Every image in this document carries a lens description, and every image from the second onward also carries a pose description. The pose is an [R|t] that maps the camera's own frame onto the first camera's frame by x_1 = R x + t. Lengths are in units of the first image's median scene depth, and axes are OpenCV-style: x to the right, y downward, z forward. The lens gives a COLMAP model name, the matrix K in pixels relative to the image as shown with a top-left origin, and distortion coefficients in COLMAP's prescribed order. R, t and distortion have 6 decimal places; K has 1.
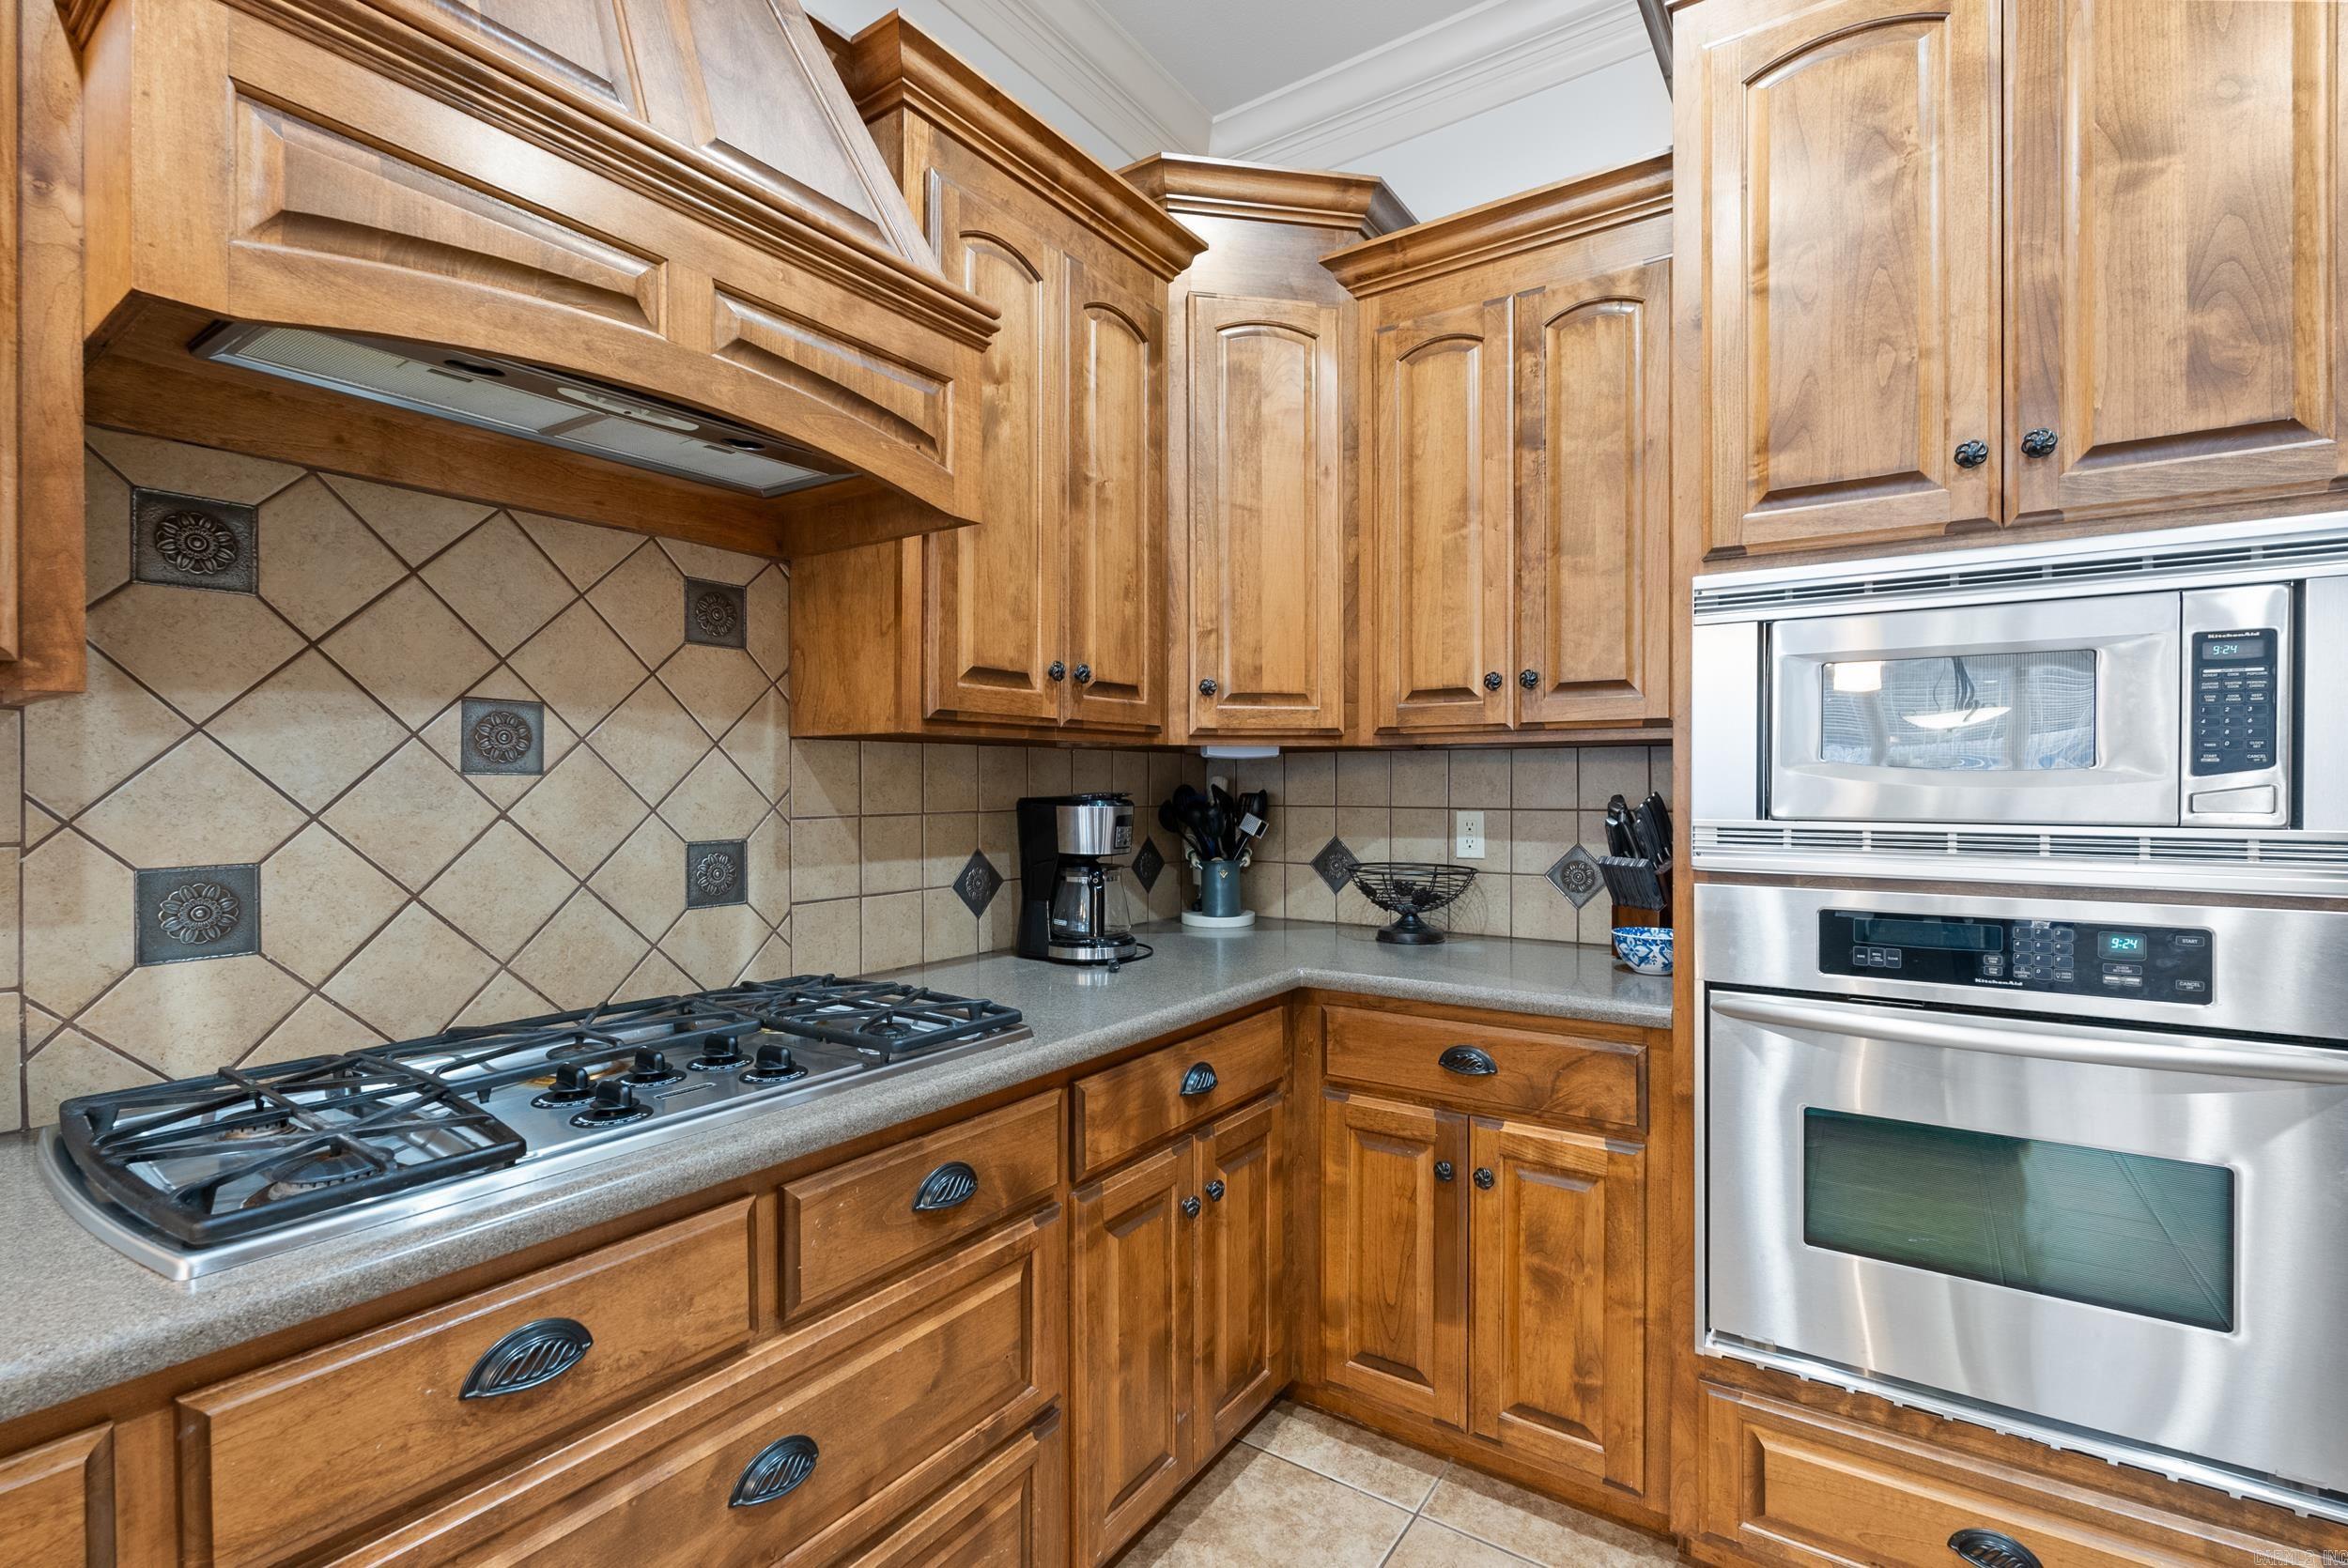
lens RADIAL K [[1047.1, 0, 1179.6], [0, 1047.1, 791.0], [0, 0, 1]] dist [-0.005405, 0.000810]
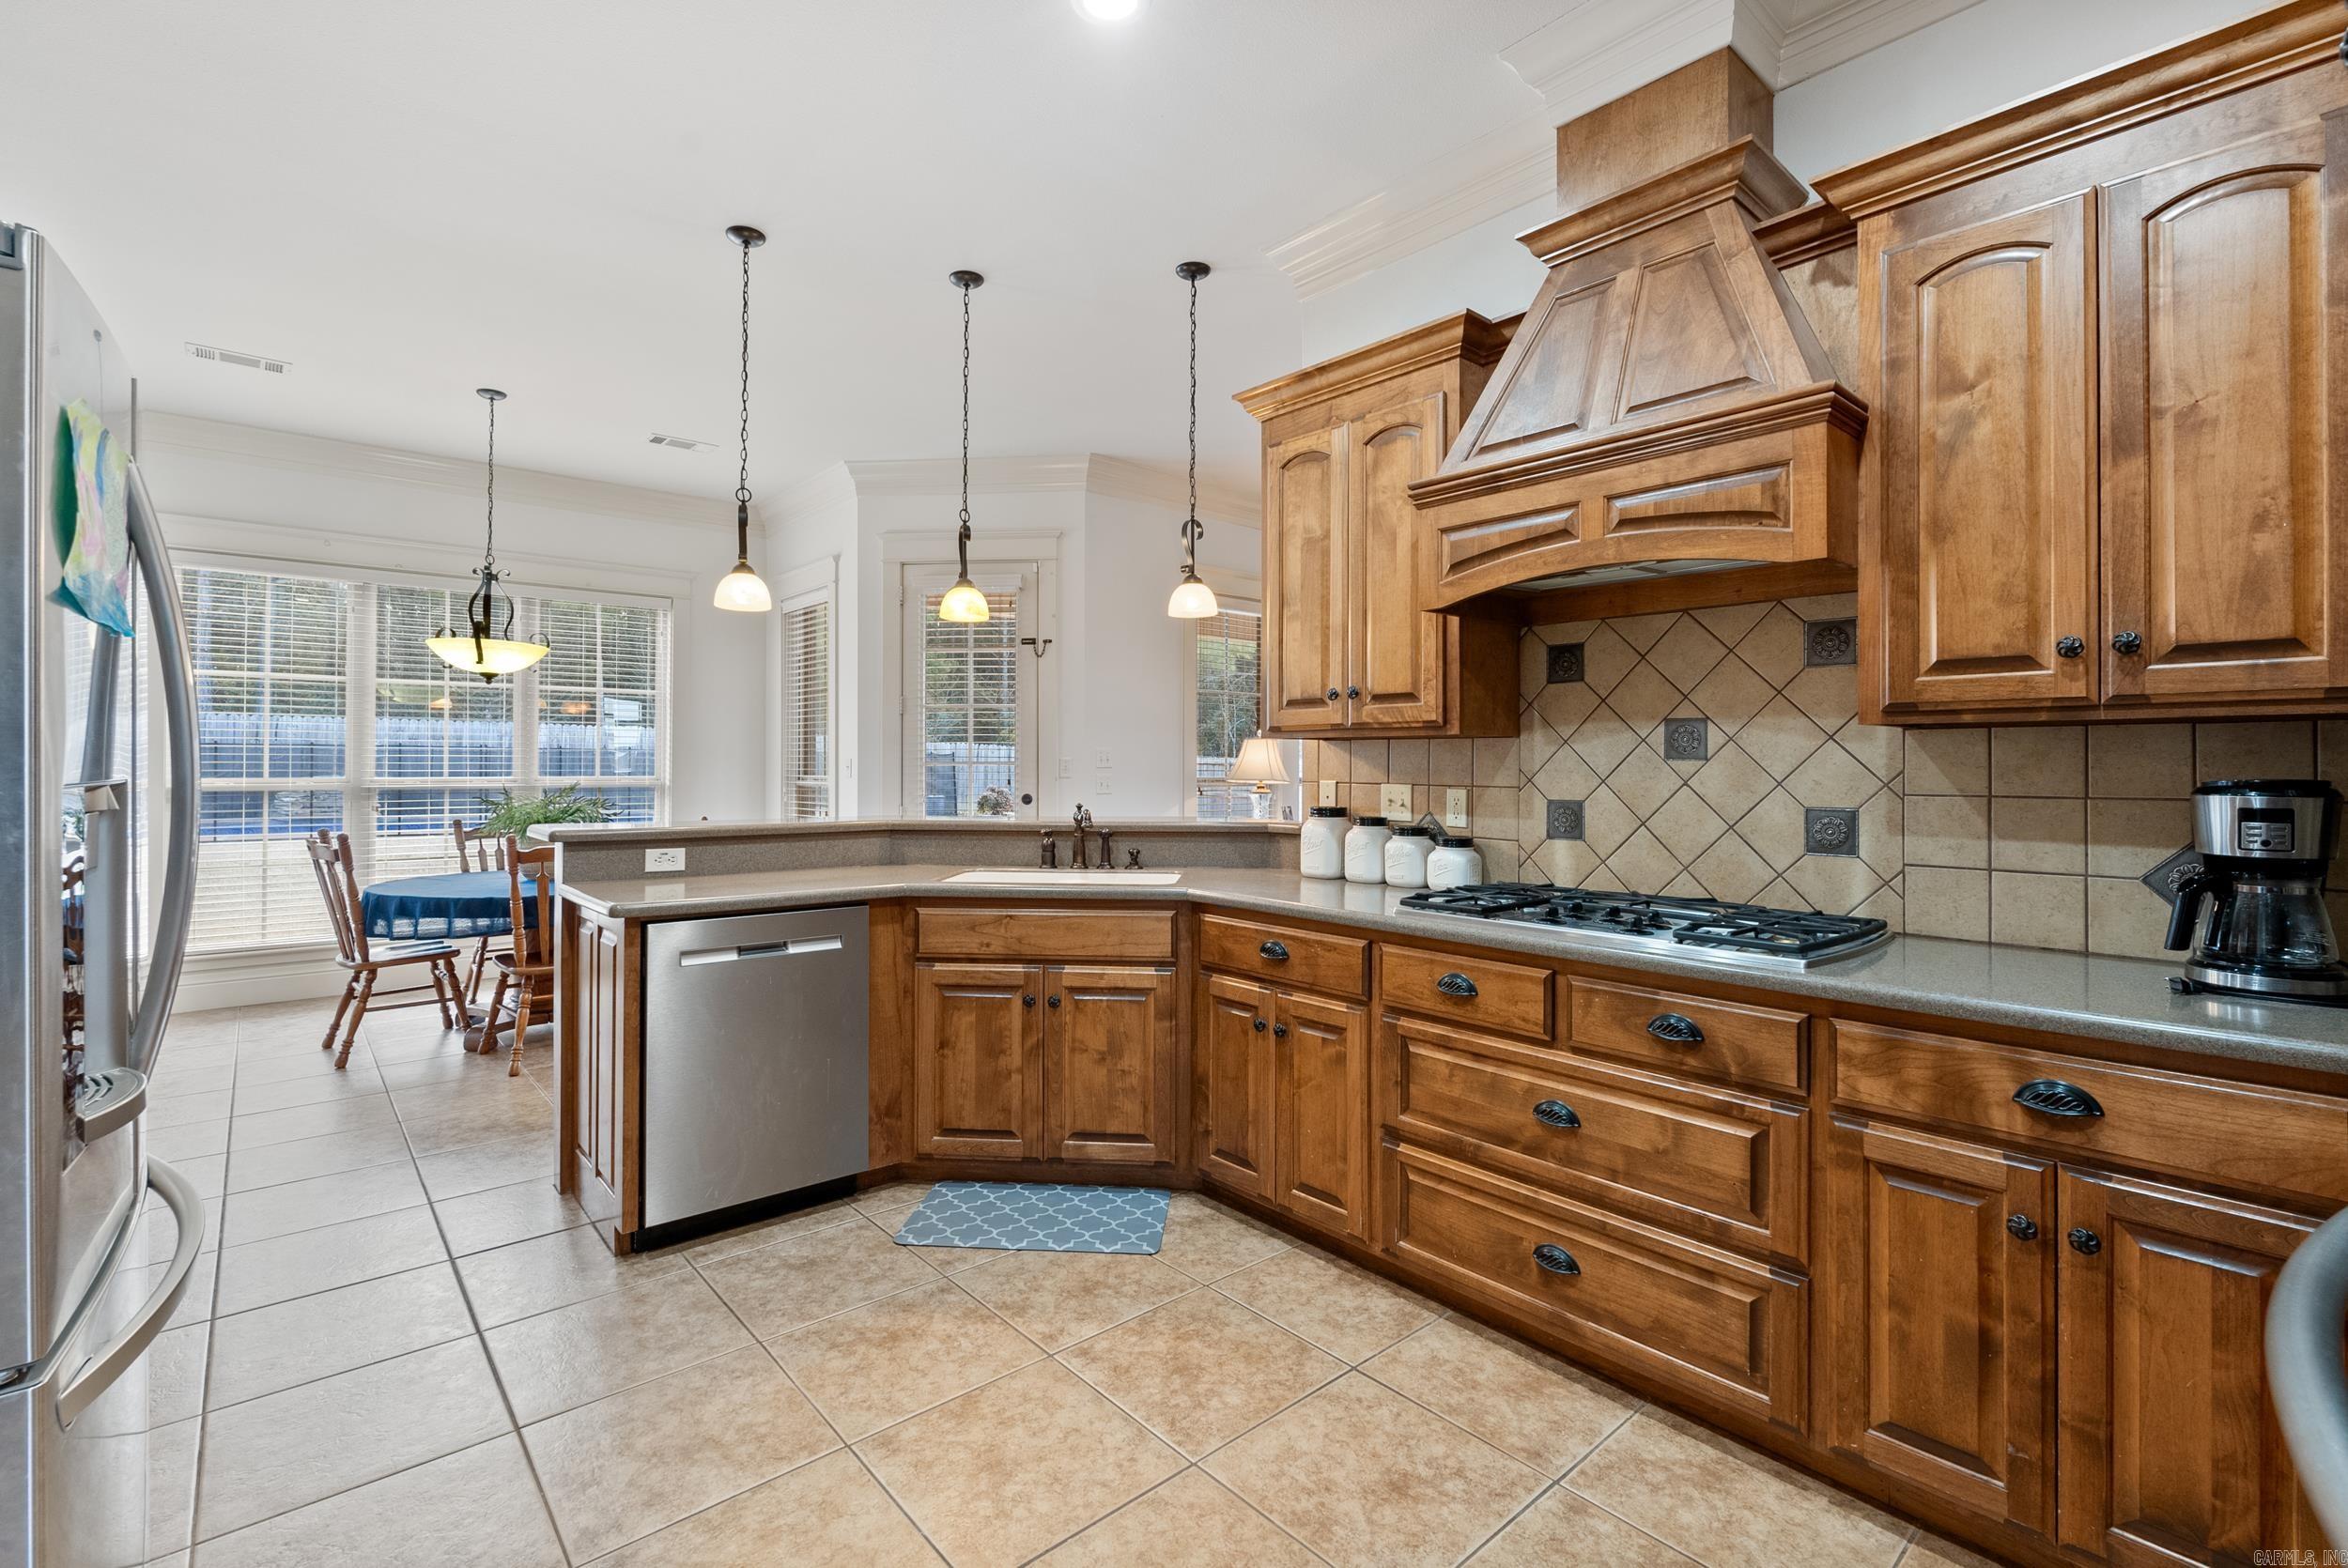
lens RADIAL K [[1047.1, 0, 1168.3], [0, 1047.1, 757.9], [0, 0, 1]] dist [-0.005405, 0.000810]
pose [[-0.250342, -0.007419, -0.968129, 1.057204], [-0.011572, 0.999922, -0.004670, -0.001579], [0.968088, 0.010034, -0.250409, 0.485127]]
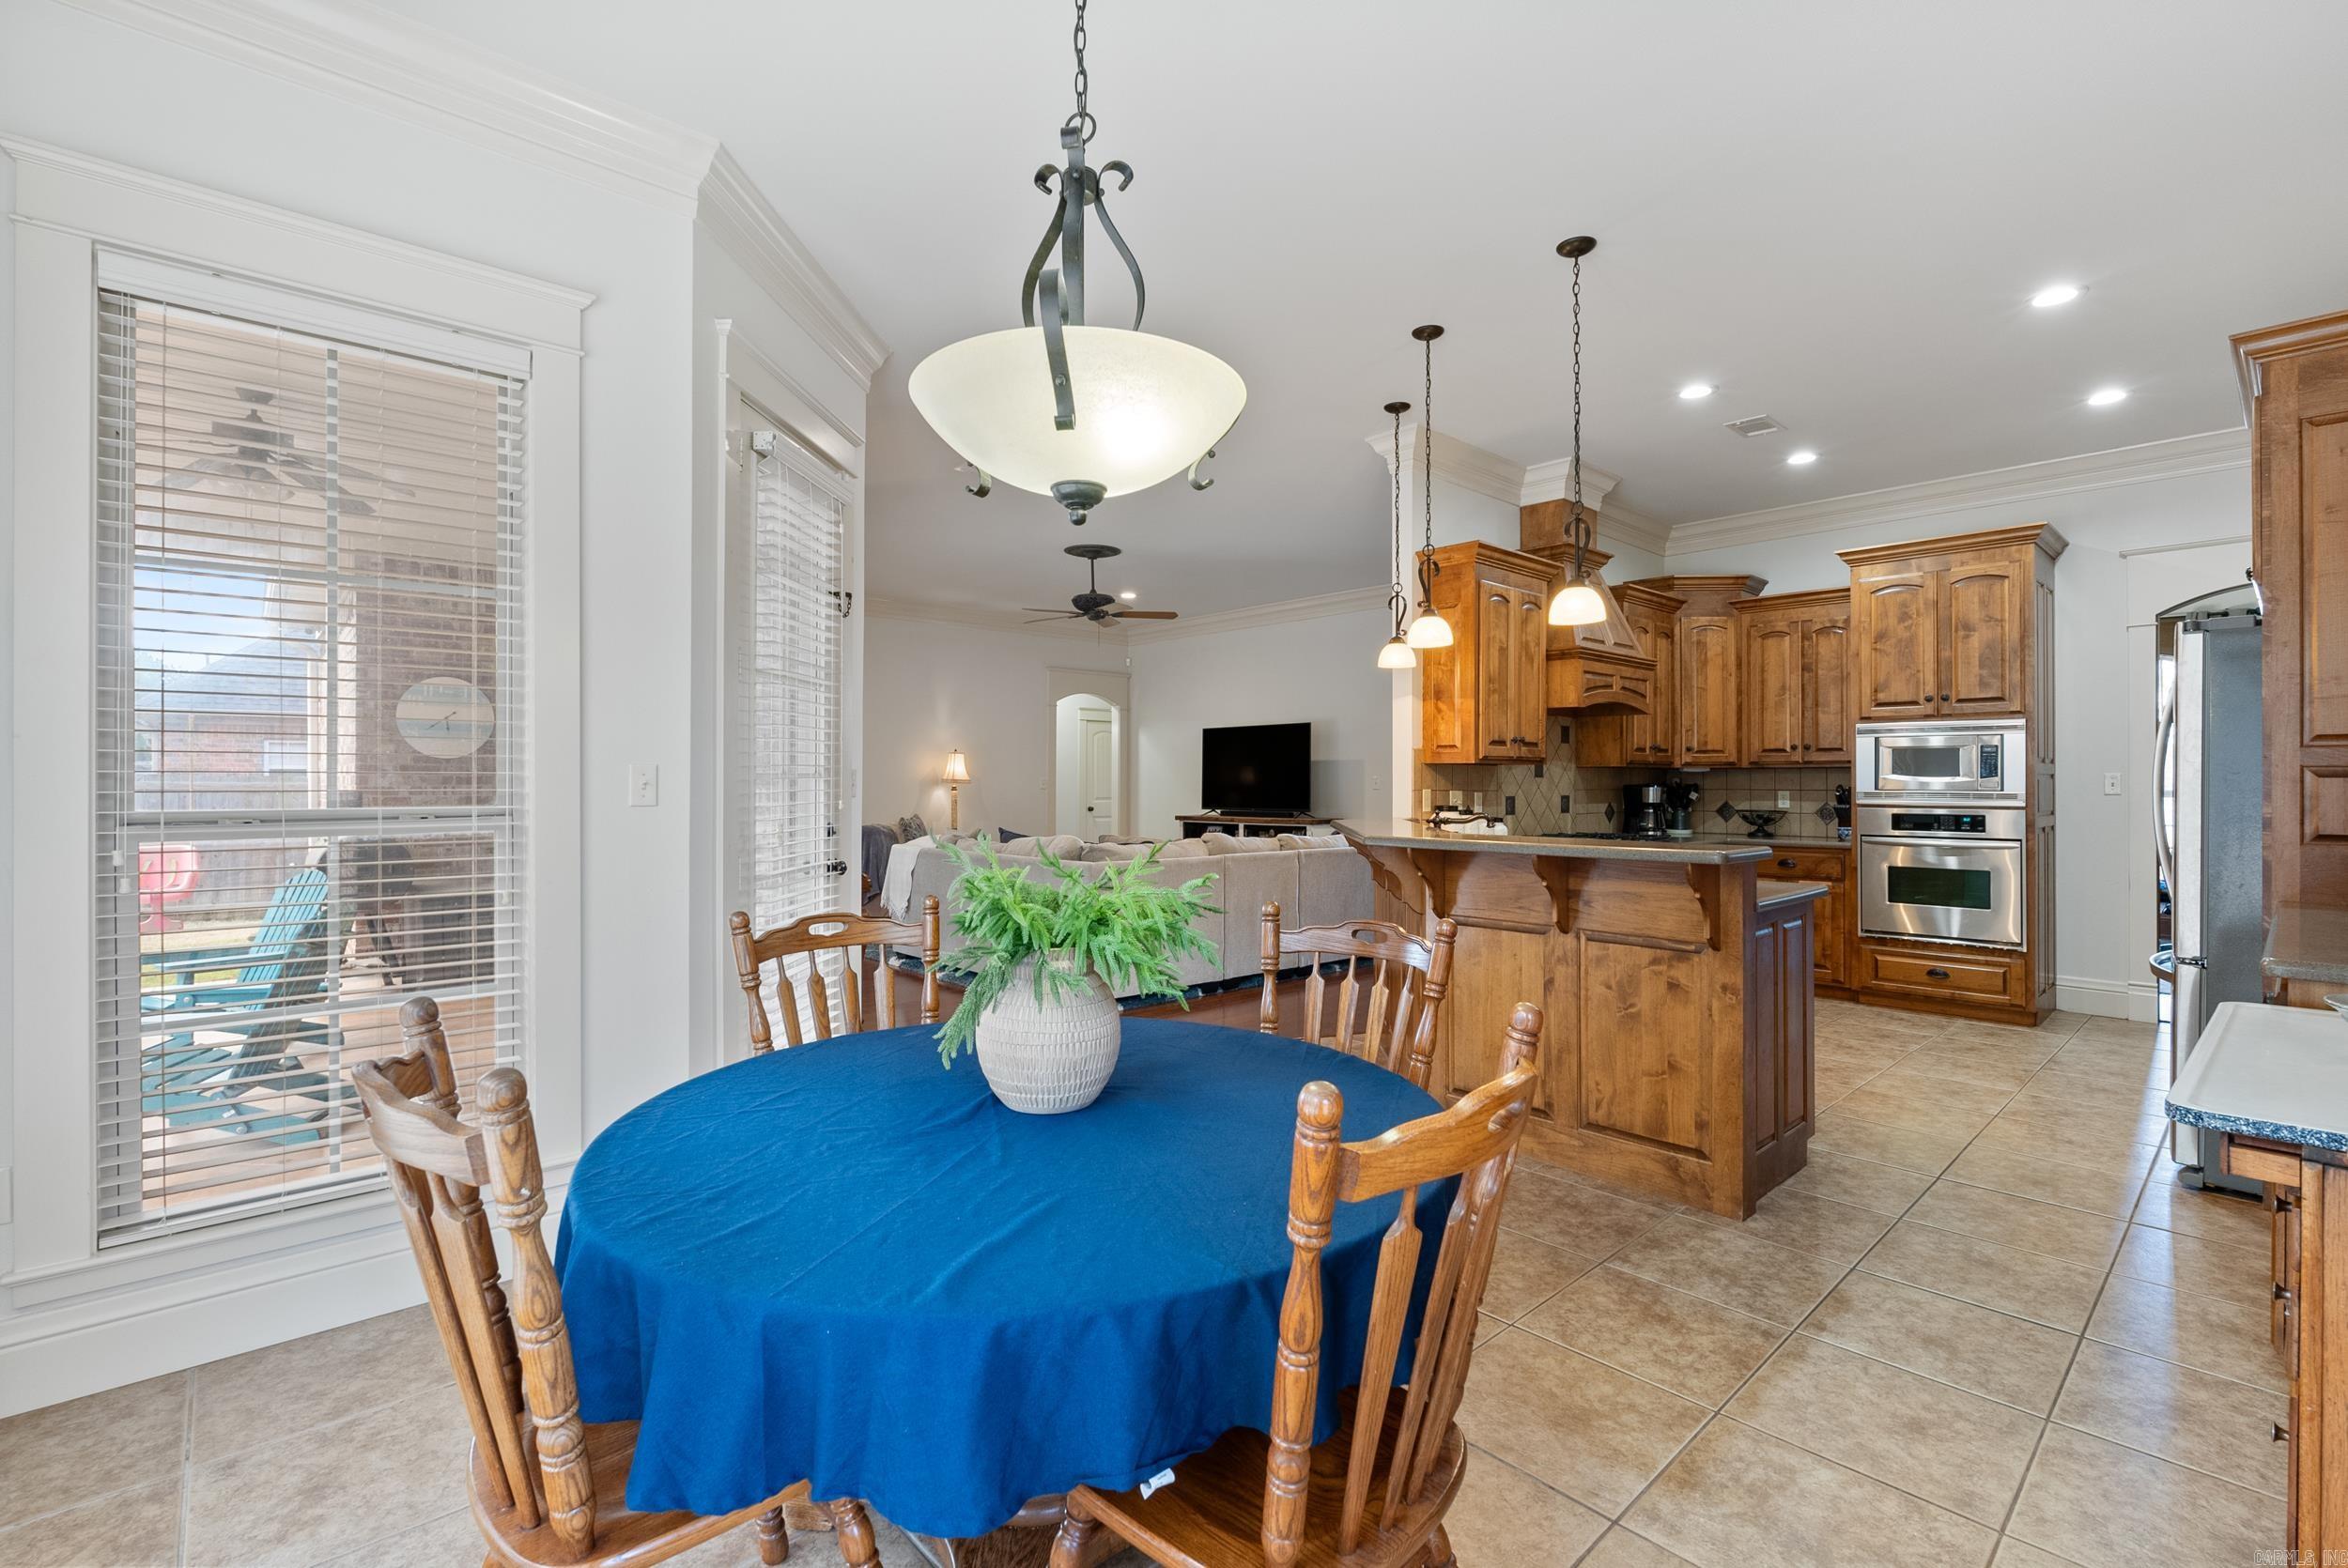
lens RADIAL K [[1047.1, 0, 1170.0], [0, 1047.1, 777.5], [0, 0, 1]] dist [-0.005405, 0.000810]
pose [[0.974101, 0.001466, -0.226107, -0.935764], [-0.004206, 0.999923, -0.011639, 0.031980], [0.226072, 0.012289, 0.974033, -2.840540]]
